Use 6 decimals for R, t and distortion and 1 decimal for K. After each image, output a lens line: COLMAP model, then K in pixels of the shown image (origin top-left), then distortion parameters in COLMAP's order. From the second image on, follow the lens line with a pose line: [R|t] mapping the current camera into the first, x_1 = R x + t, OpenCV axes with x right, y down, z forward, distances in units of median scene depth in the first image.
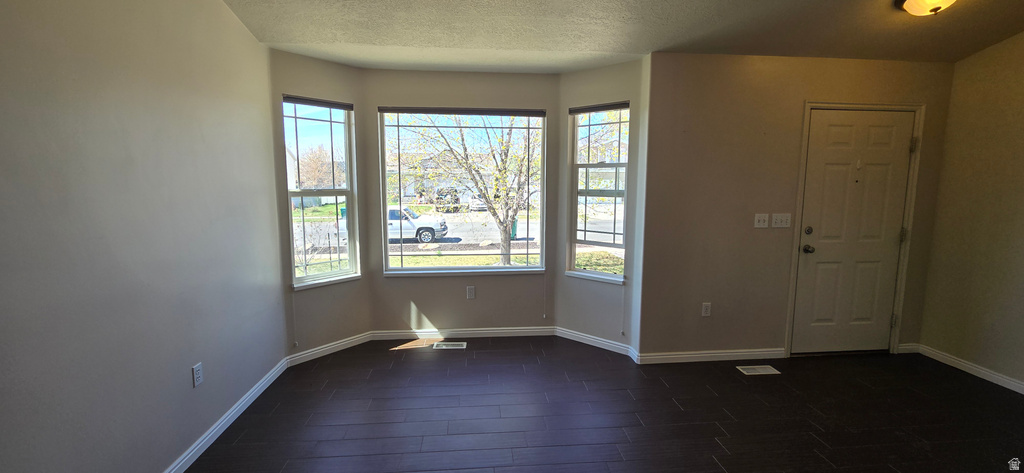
lens RADIAL K [[420.7, 0, 508.3], [0, 420.7, 228.1], [0, 0, 1]] dist [-0.000982, 0.000137]
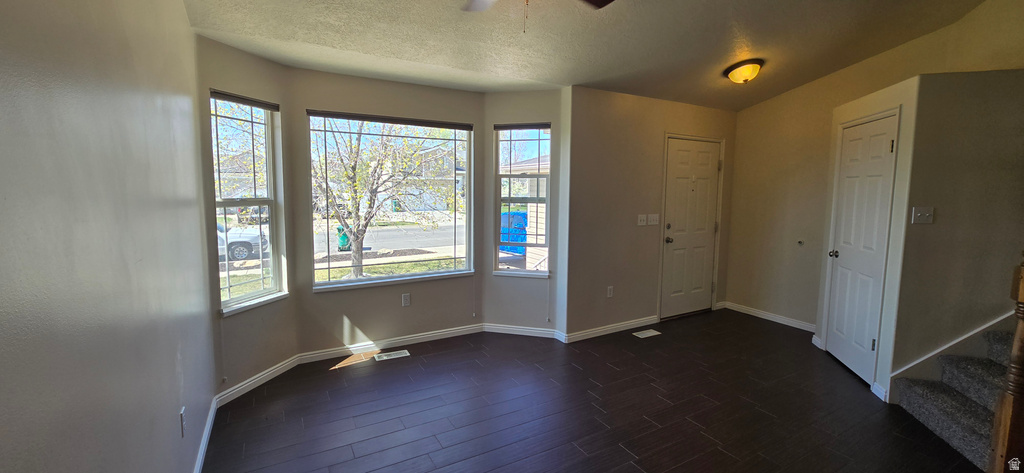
lens RADIAL K [[420.7, 0, 508.3], [0, 420.7, 228.1], [0, 0, 1]] dist [-0.000982, 0.000137]
pose [[0.909452, -0.036084, 0.414241, -0.294436], [0.043121, 0.999041, -0.007646, -0.000535], [-0.413567, 0.024817, 0.910135, -0.023153]]
